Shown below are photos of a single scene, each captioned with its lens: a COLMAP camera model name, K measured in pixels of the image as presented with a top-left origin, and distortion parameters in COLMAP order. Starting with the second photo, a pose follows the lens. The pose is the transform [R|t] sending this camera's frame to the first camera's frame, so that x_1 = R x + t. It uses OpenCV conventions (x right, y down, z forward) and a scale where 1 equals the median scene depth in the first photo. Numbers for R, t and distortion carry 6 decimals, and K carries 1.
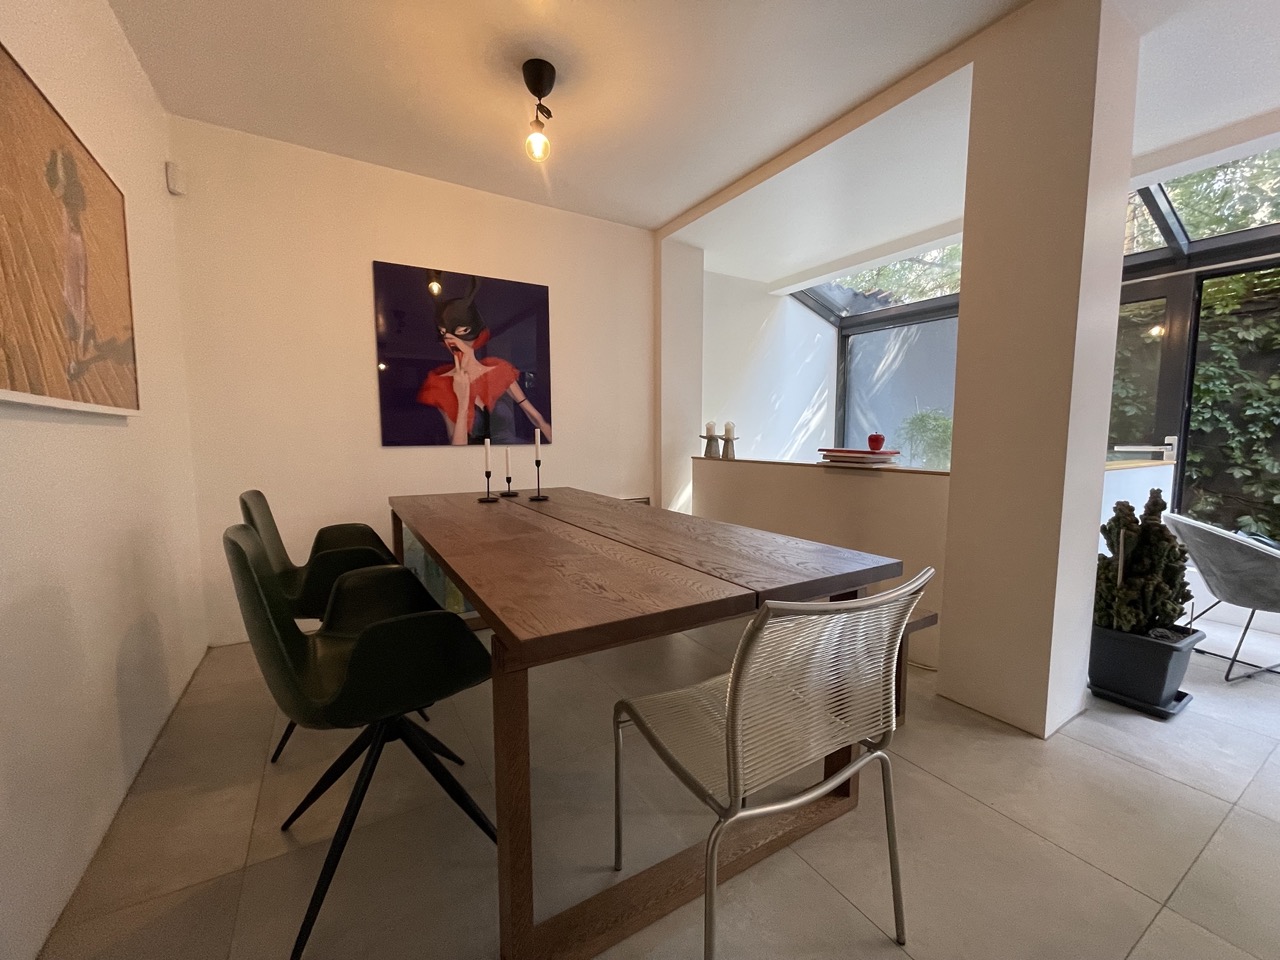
lens RADIAL K [[517.3, 0, 639.4], [0, 517.3, 489.3], [0, 0, 1]] dist [-0.001992, 0.000244]
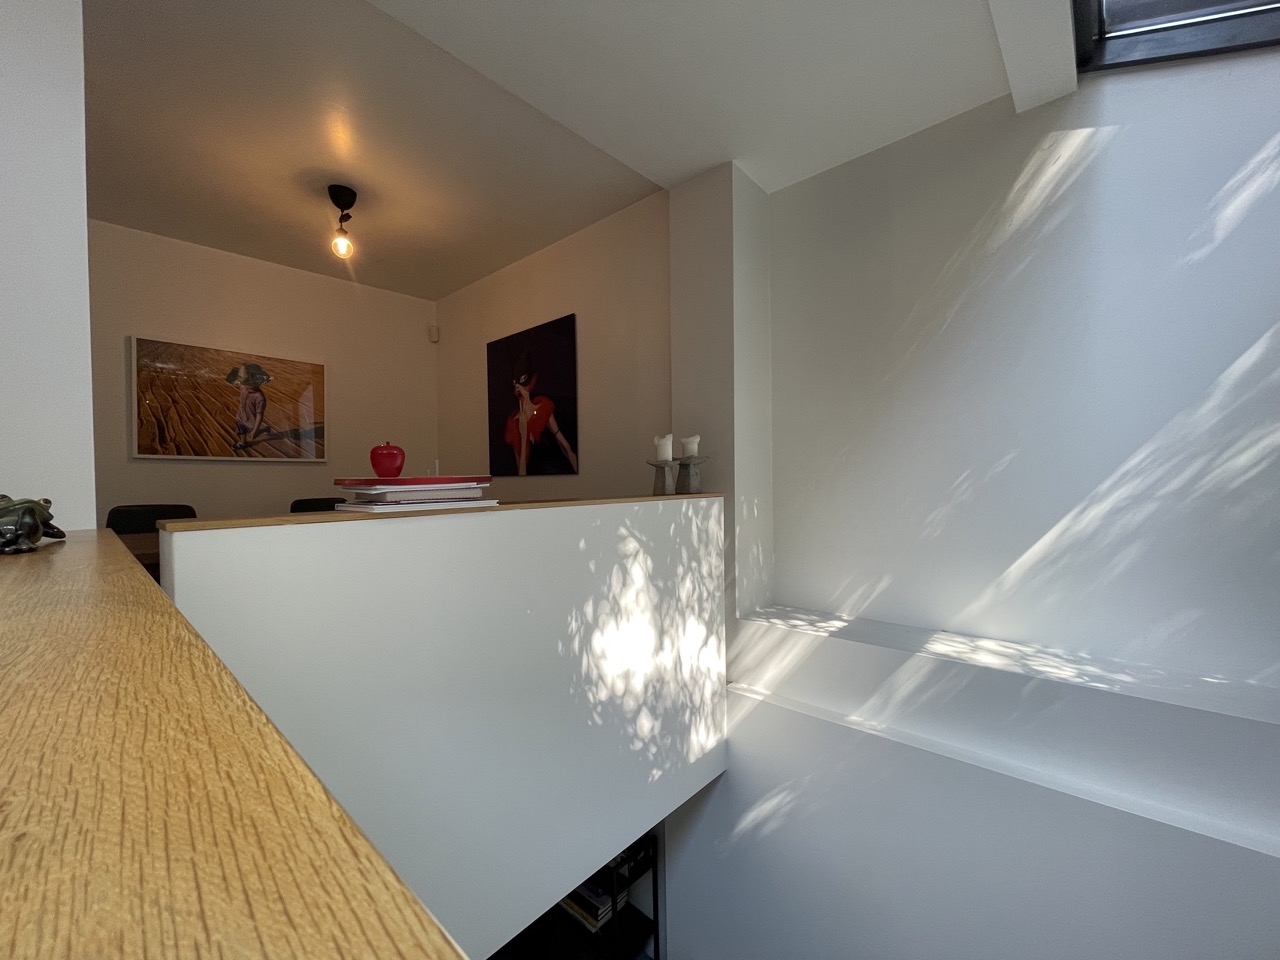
lens RADIAL K [[517.3, 0, 640.3], [0, 517.3, 483.5], [0, 0, 1]] dist [-0.001992, 0.000244]
pose [[0.275955, 0.005674, -0.961154, 0.855863], [-0.089118, 0.995826, -0.019708, -0.069376], [0.957030, 0.091095, 0.275309, 0.946946]]
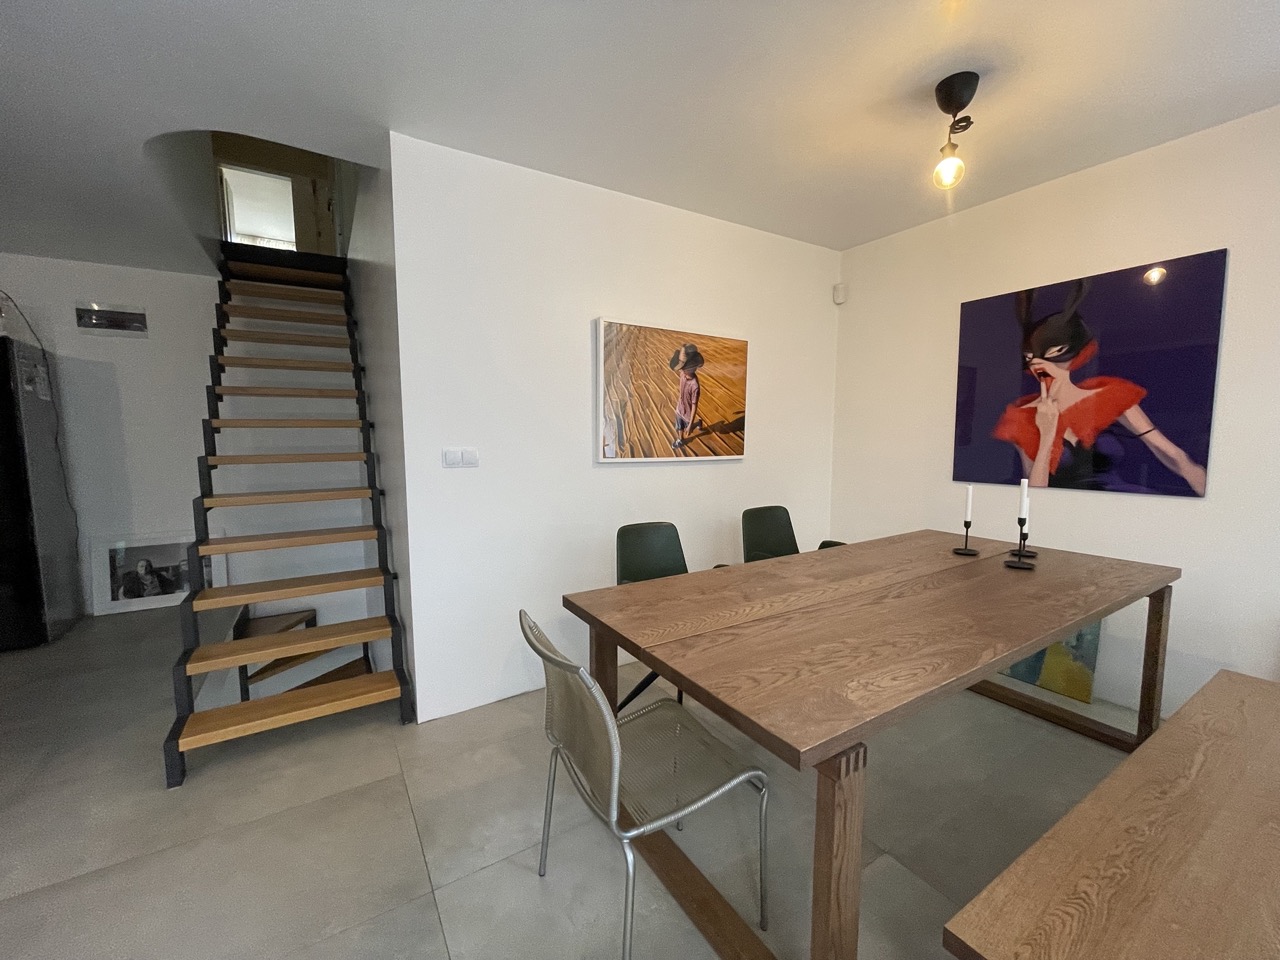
lens RADIAL K [[517.3, 0, 641.4], [0, 517.3, 486.7], [0, 0, 1]] dist [-0.001992, 0.000244]
pose [[0.016362, 0.100111, -0.994842, 0.494250], [-0.101364, 0.990015, 0.097958, -0.103765], [0.994715, 0.099238, 0.026346, 0.333488]]
